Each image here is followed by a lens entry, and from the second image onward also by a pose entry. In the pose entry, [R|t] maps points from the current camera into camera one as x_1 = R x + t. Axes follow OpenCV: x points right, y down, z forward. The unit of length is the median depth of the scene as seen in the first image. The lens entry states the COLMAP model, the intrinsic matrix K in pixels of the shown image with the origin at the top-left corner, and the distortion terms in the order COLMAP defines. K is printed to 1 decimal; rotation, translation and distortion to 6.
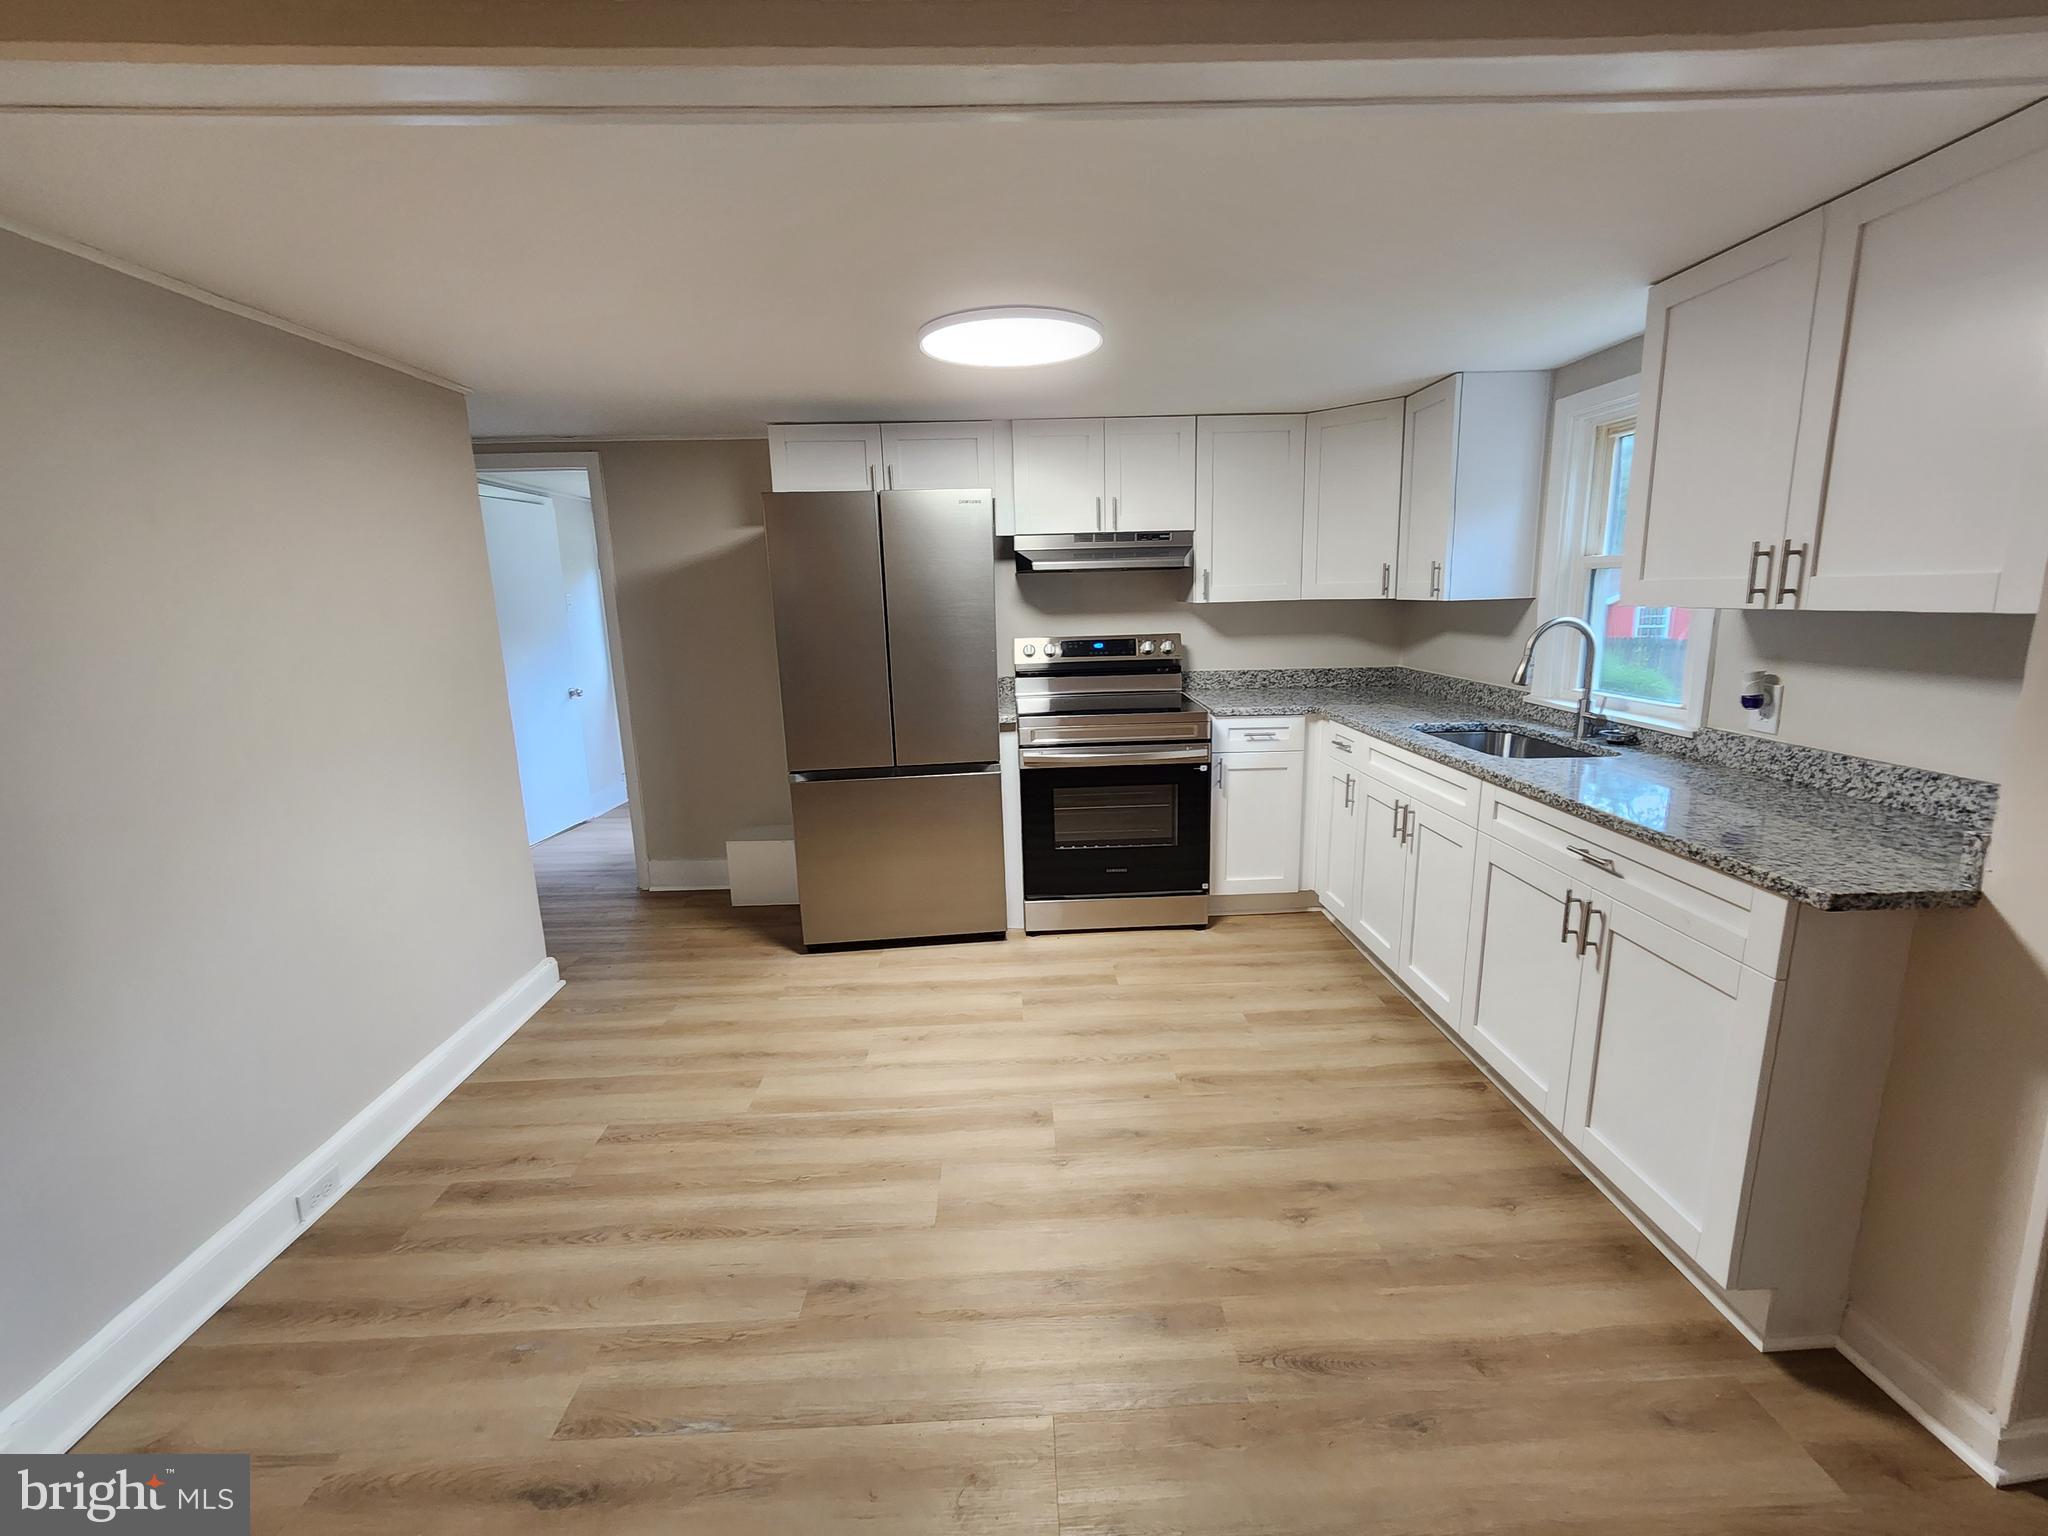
lens RADIAL K [[823.7, 0, 1024.0], [0, 823.7, 768.0], [0, 0, 1]] dist [-0.009468, 0.000150]
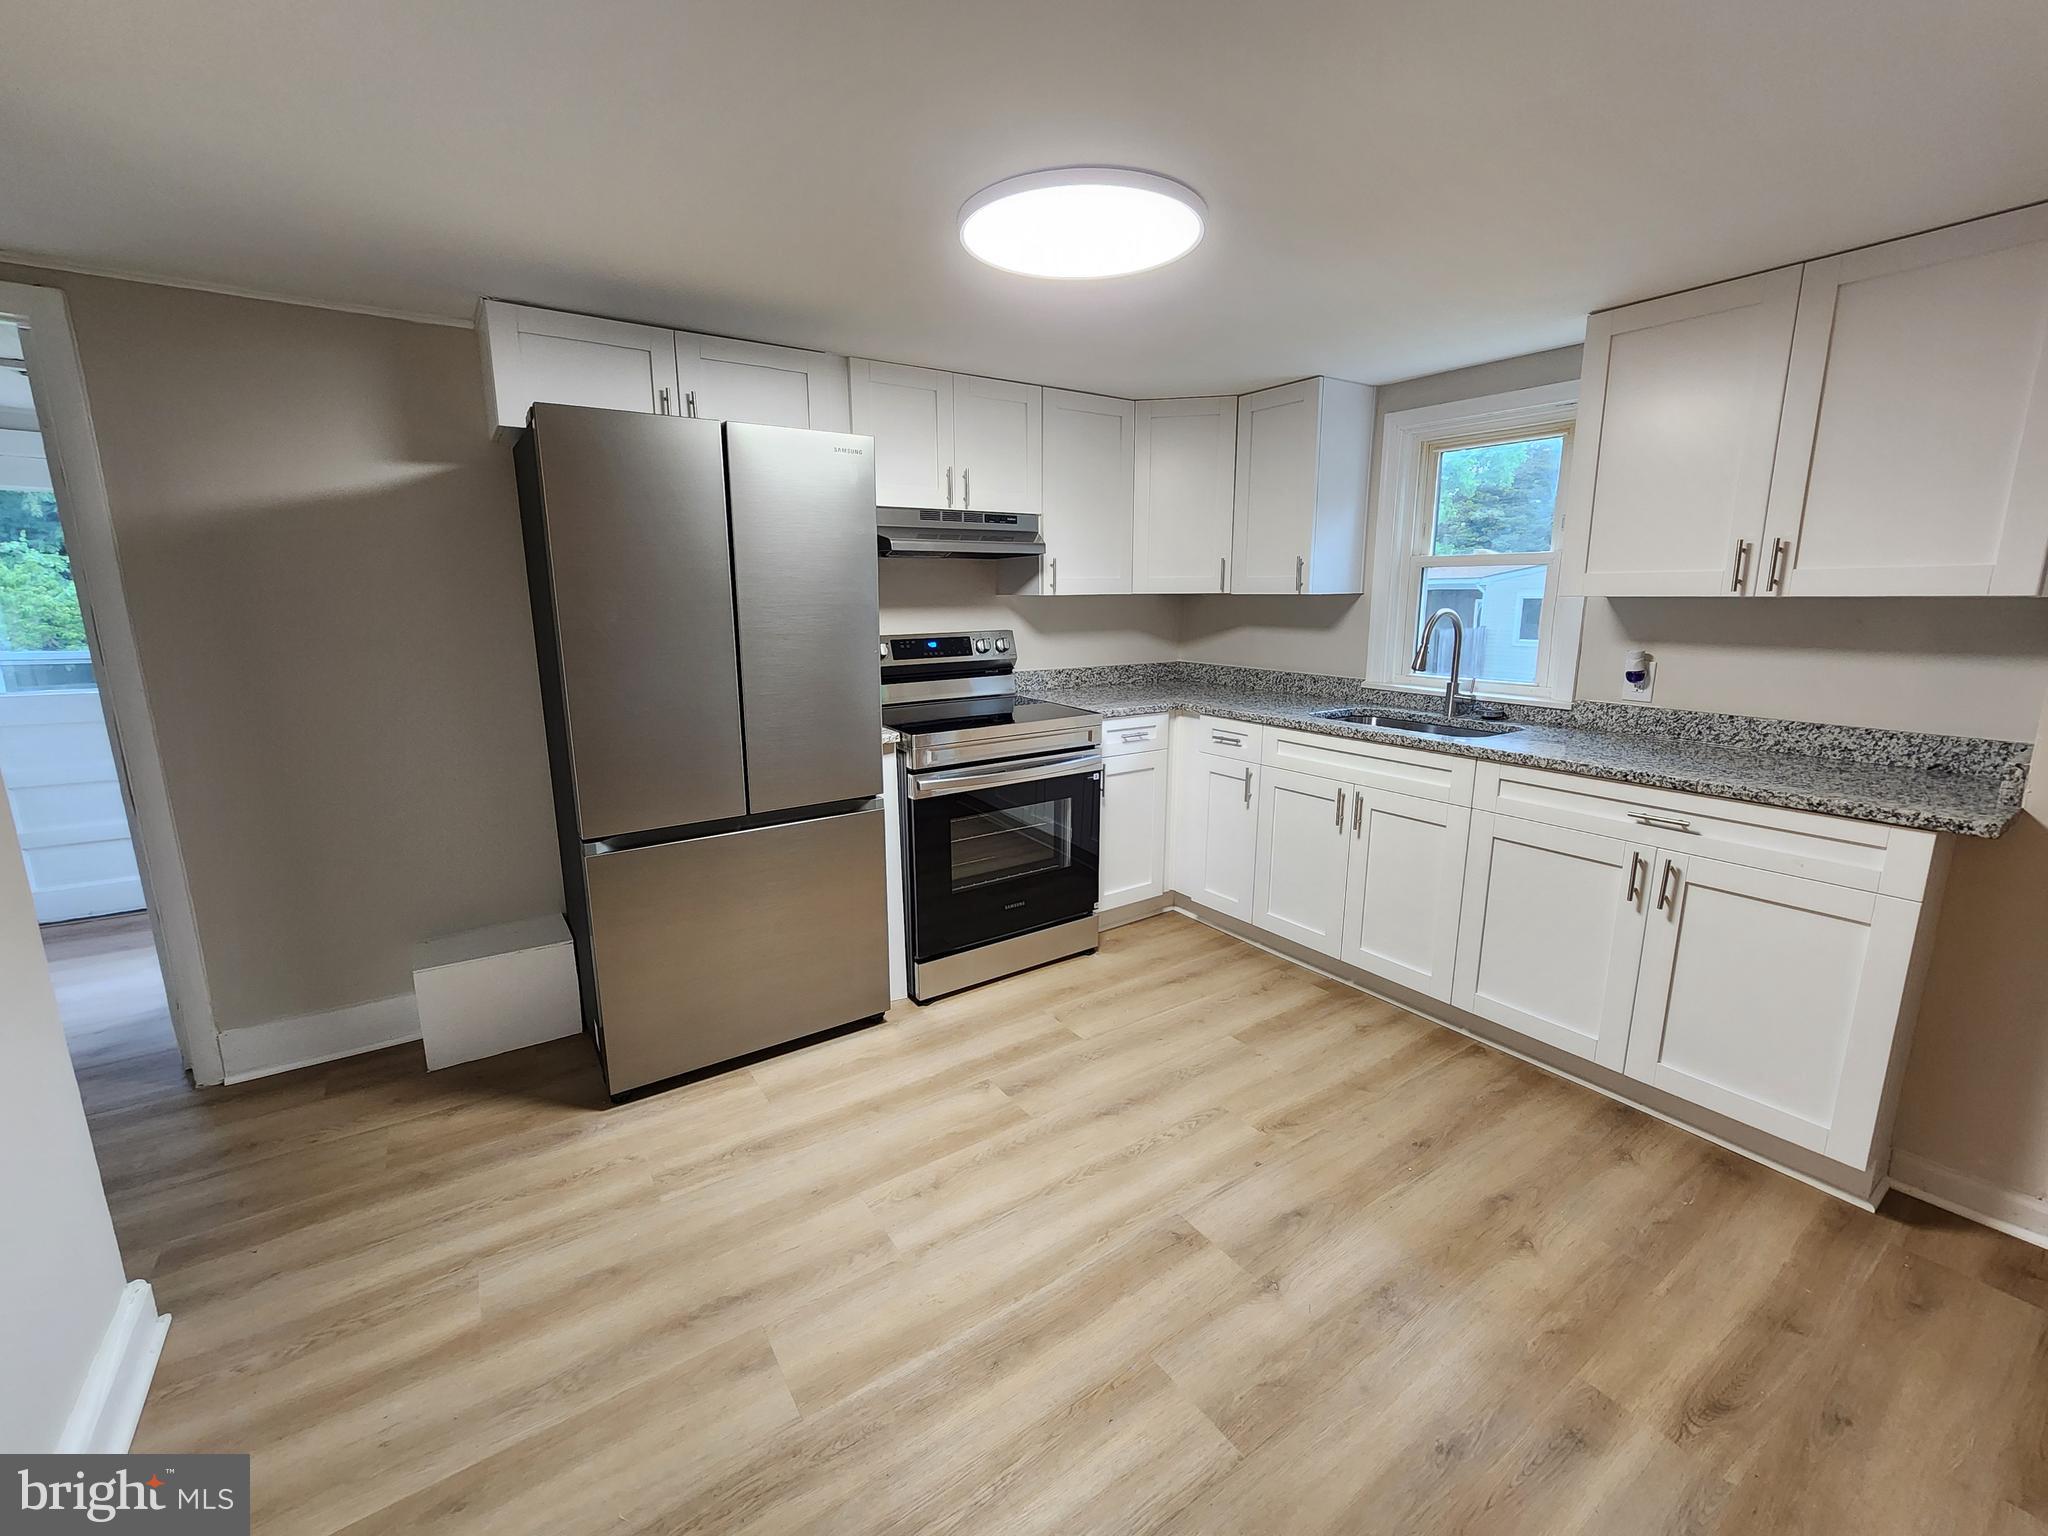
lens RADIAL K [[832.7, 0, 998.0], [0, 832.7, 759.9], [0, 0, 1]] dist [-0.000752, -0.000855]
pose [[0.849992, -0.085735, 0.519772, -0.412275], [0.095316, 0.995412, 0.008319, -0.042452], [-0.518101, 0.042472, 0.854264, 0.322029]]
